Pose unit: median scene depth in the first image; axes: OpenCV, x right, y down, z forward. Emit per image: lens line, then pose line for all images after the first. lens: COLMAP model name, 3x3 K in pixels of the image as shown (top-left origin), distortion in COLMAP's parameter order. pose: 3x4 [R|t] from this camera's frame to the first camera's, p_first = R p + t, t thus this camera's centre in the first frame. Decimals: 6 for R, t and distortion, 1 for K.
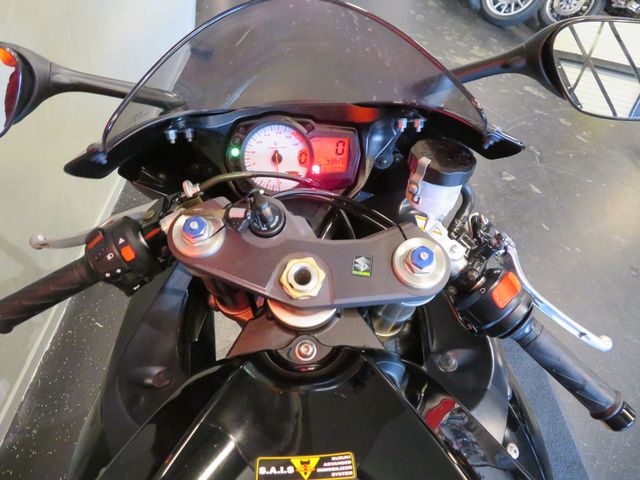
lens RADIAL K [[457.5, 0, 320.0], [0, 457.5, 240.0], [0, 0, 1]] dist [-0.005173, -0.000167]
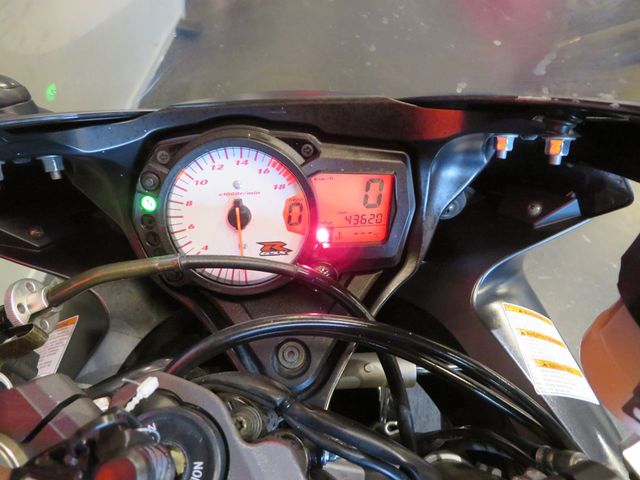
lens RADIAL K [[457.5, 0, 320.0], [0, 457.5, 240.0], [0, 0, 1]] dist [-0.005173, -0.000167]
pose [[0.999927, 0.006012, -0.010506, -0.006154], [-0.005804, 0.999789, 0.019694, -0.164841], [0.010622, -0.019631, 0.999751, 0.533742]]
